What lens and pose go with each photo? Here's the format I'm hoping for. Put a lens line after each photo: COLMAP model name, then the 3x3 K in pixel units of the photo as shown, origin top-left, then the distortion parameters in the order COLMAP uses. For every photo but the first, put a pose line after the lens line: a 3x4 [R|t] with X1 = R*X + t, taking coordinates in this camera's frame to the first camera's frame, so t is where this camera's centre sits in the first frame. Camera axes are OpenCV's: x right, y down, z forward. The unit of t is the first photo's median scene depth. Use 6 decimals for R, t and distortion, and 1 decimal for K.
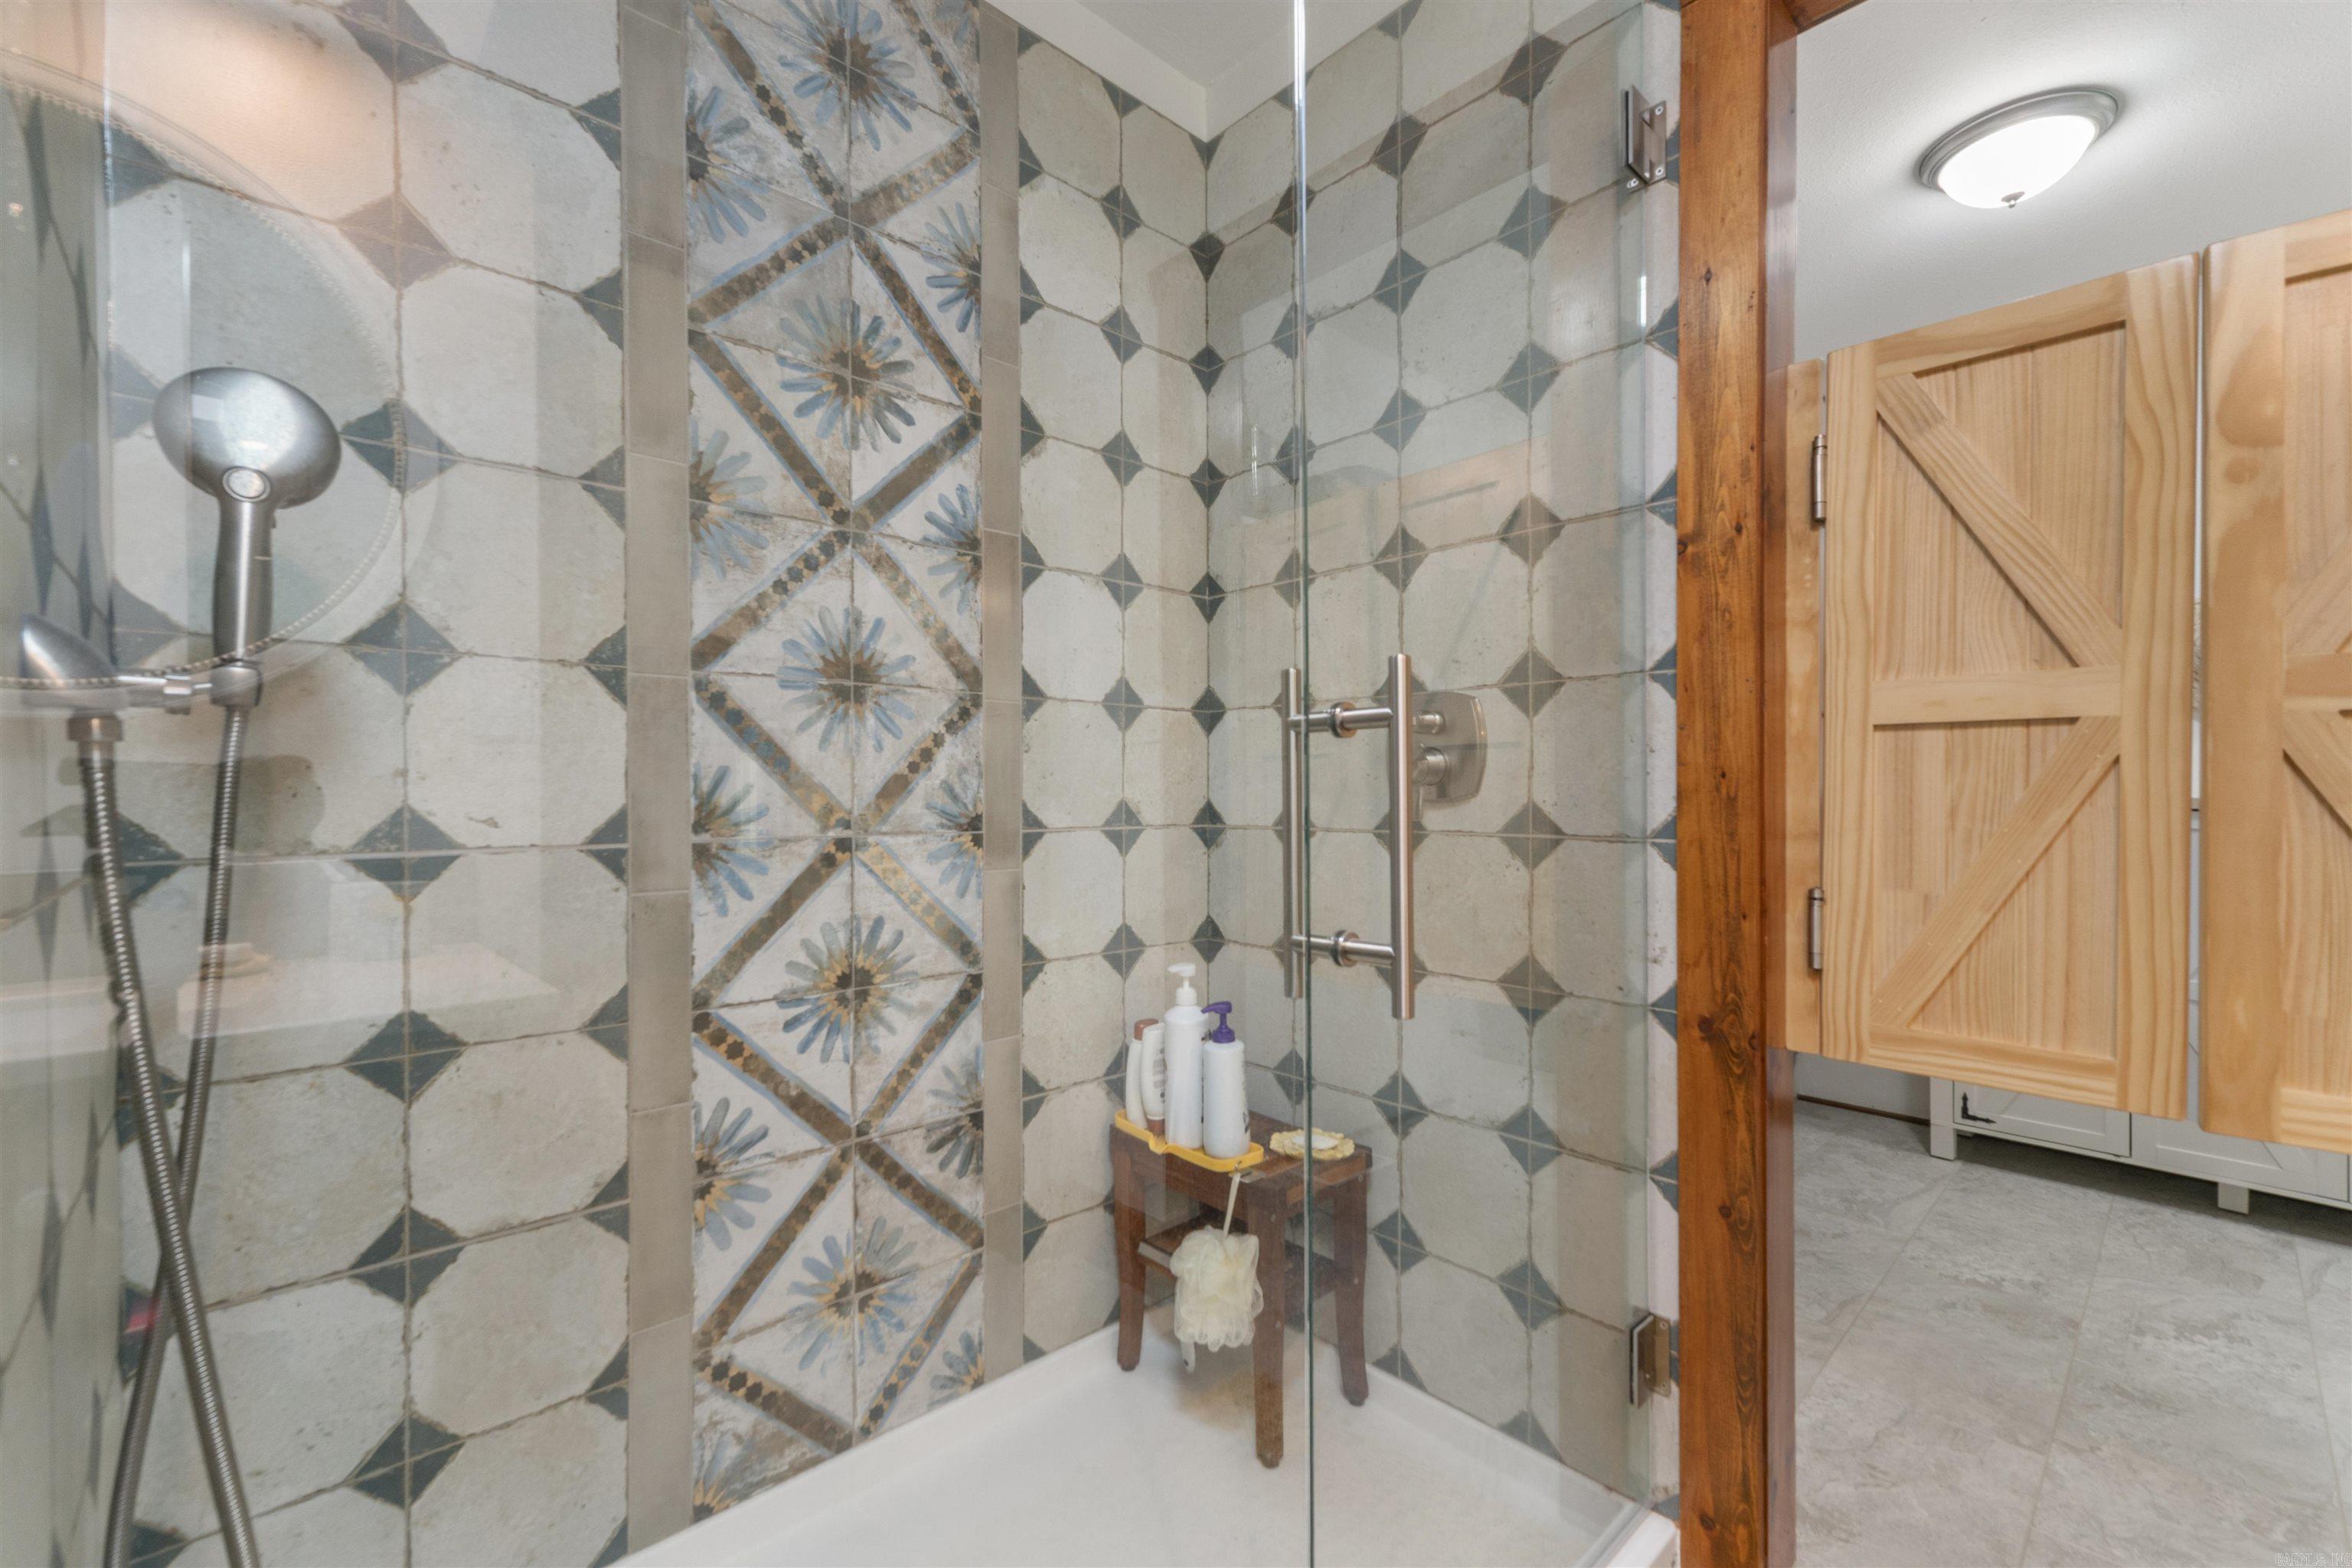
lens RADIAL K [[999.6, 0, 1180.0], [0, 999.6, 791.9], [0, 0, 1]] dist [0.001306, 0.005811]
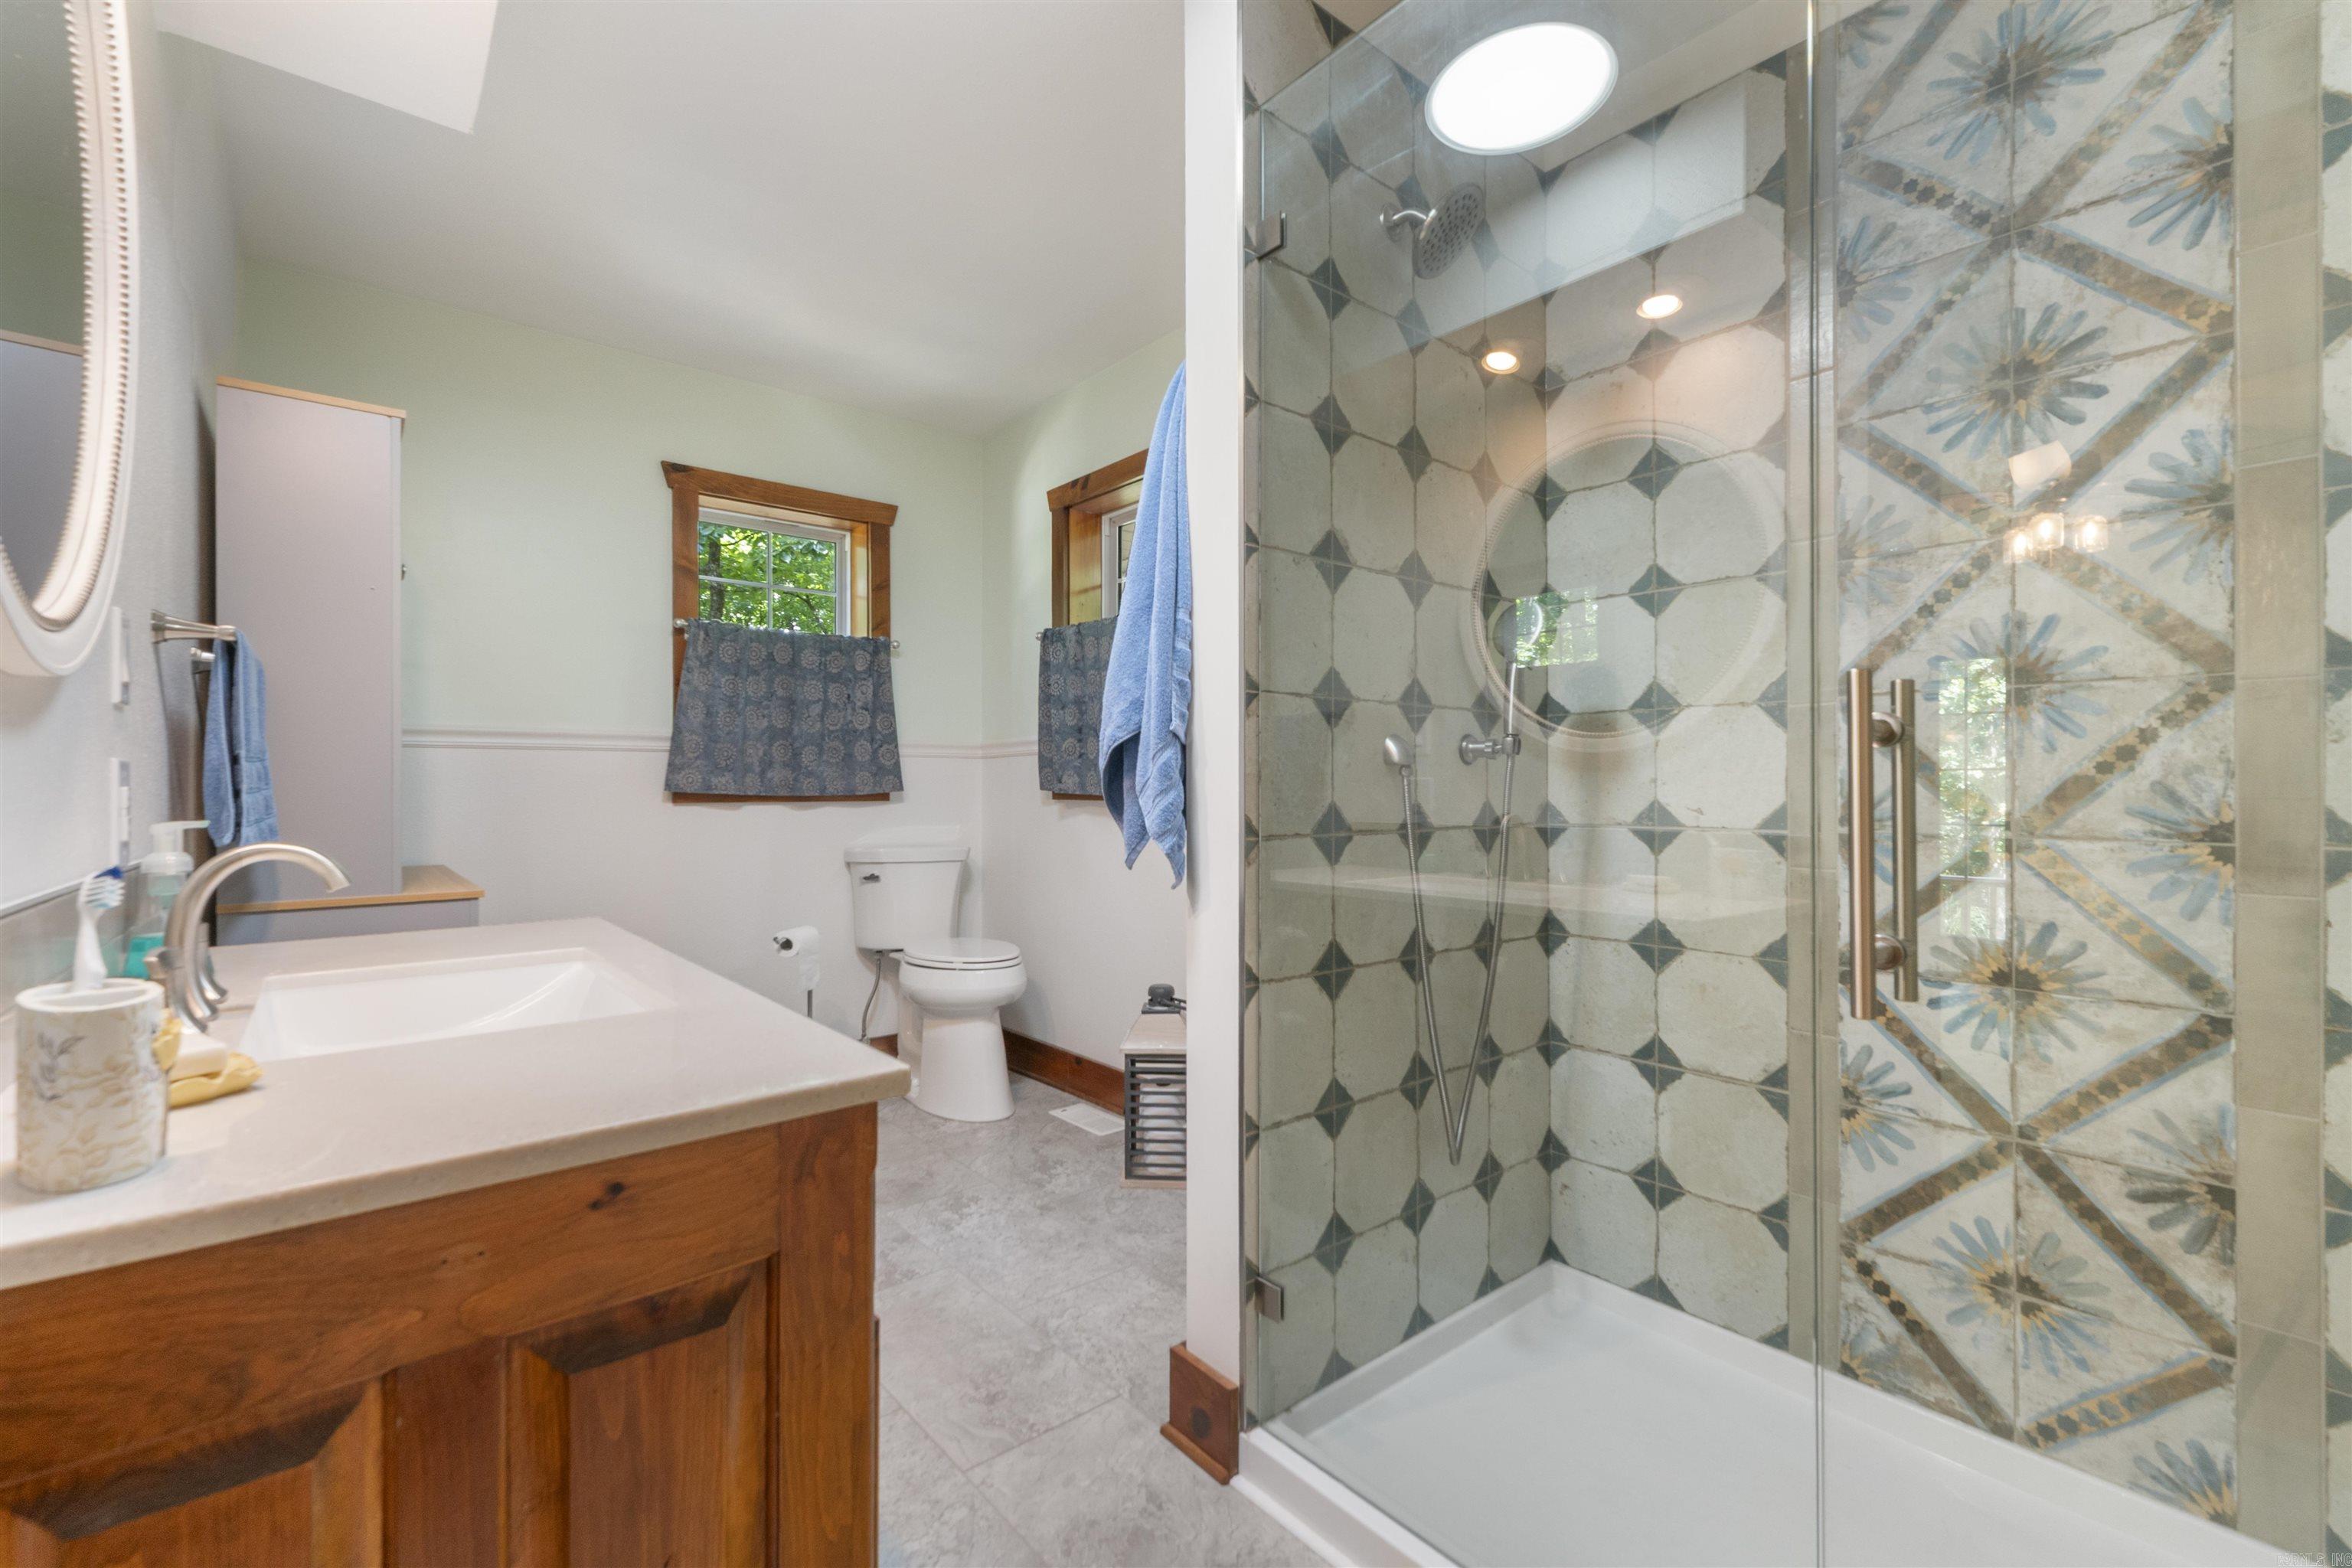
lens RADIAL K [[999.6, 0, 1166.0], [0, 999.6, 790.2], [0, 0, 1]] dist [0.001306, 0.005811]
pose [[-0.069675, 0.003038, -0.997565, 0.735190], [-0.003917, 0.999987, 0.003319, -0.003488], [0.997562, 0.004138, -0.069662, 0.212072]]
